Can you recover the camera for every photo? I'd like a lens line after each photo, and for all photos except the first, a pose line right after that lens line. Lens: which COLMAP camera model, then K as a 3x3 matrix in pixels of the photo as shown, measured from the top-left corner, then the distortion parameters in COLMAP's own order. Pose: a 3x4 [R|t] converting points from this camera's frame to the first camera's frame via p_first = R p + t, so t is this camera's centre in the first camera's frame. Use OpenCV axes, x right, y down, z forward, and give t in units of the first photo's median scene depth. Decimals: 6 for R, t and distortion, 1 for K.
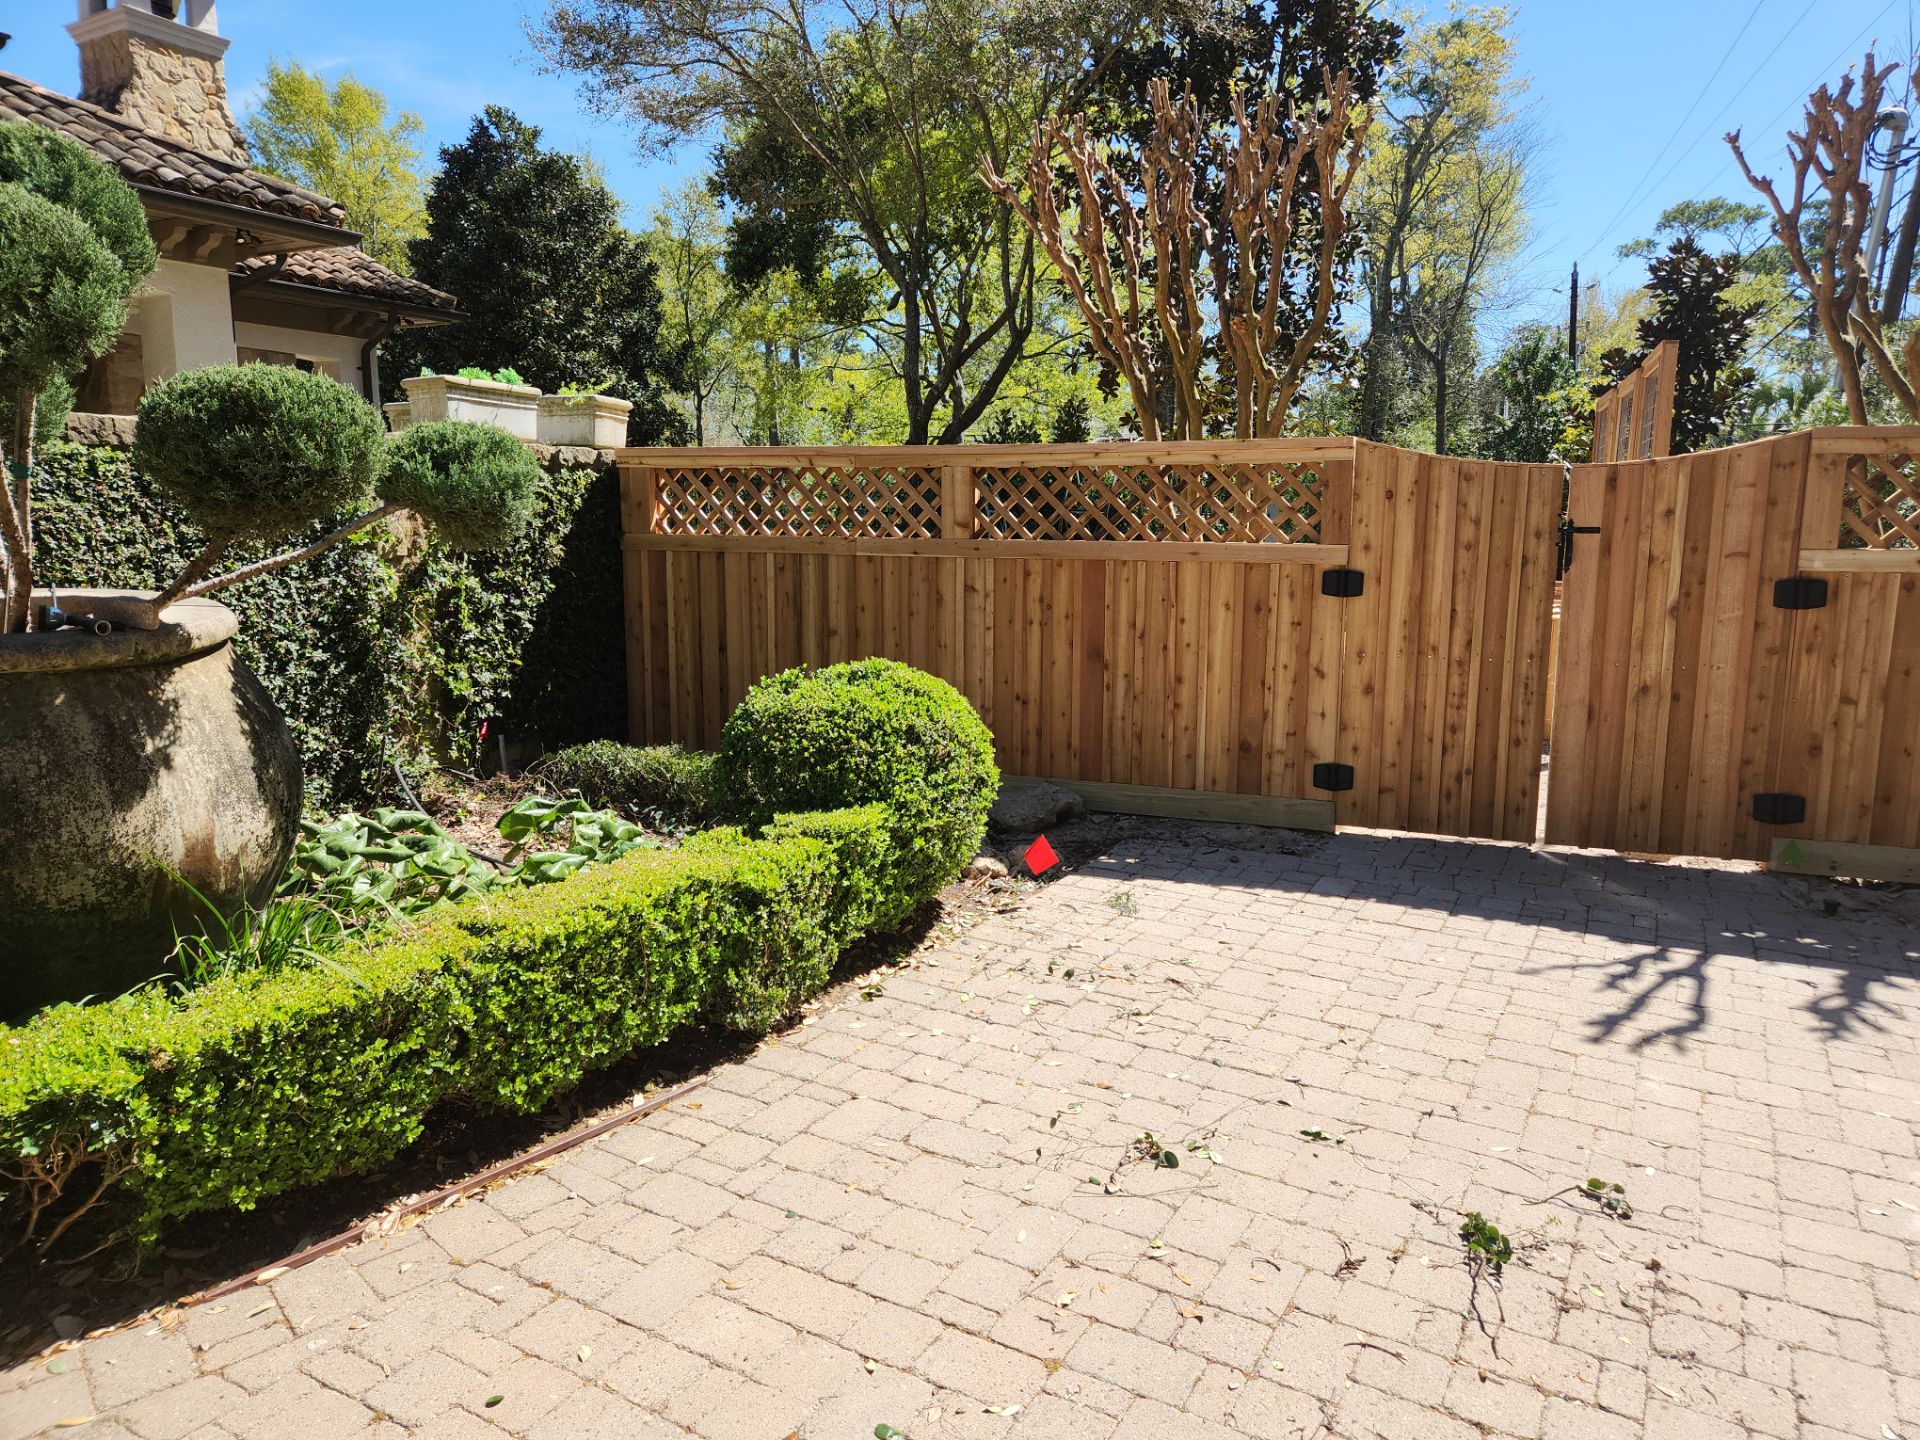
lens RADIAL K [[1282.7, 0, 970.5], [0, 1282.7, 709.0], [0, 0, 1]] dist [0.082367, -0.072664]
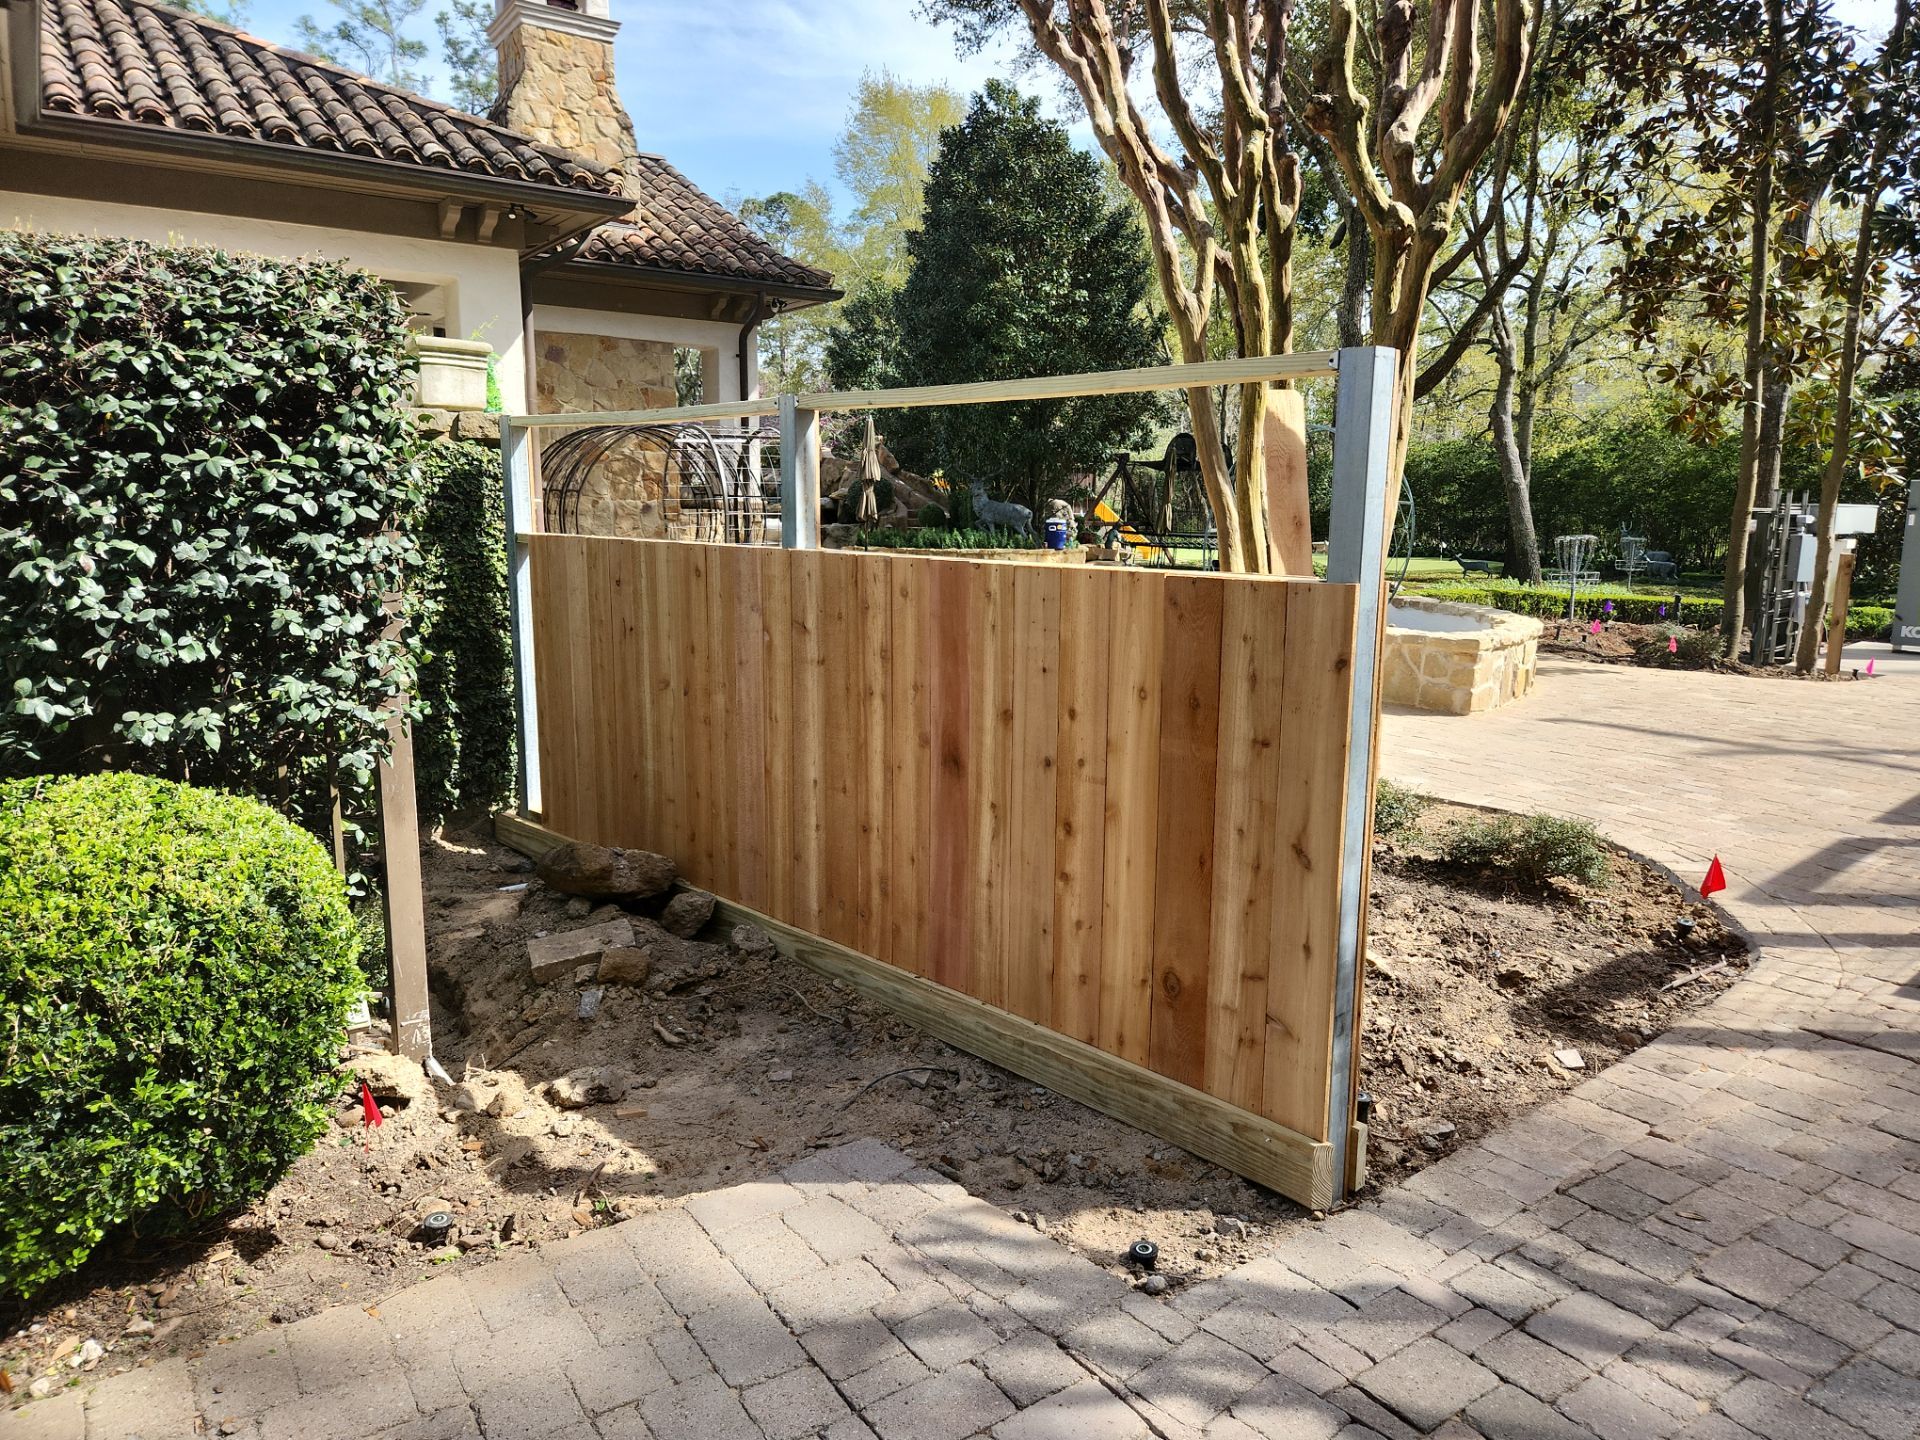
lens RADIAL K [[1308.7, 0, 987.8], [0, 1308.7, 714.6], [0, 0, 1]] dist [0.087323, -0.080298]
pose [[0.891027, 0.075897, -0.447561, 0.387013], [-0.074344, 0.997010, 0.021064, -0.081449], [0.447822, 0.014505, 0.894005, 0.554846]]
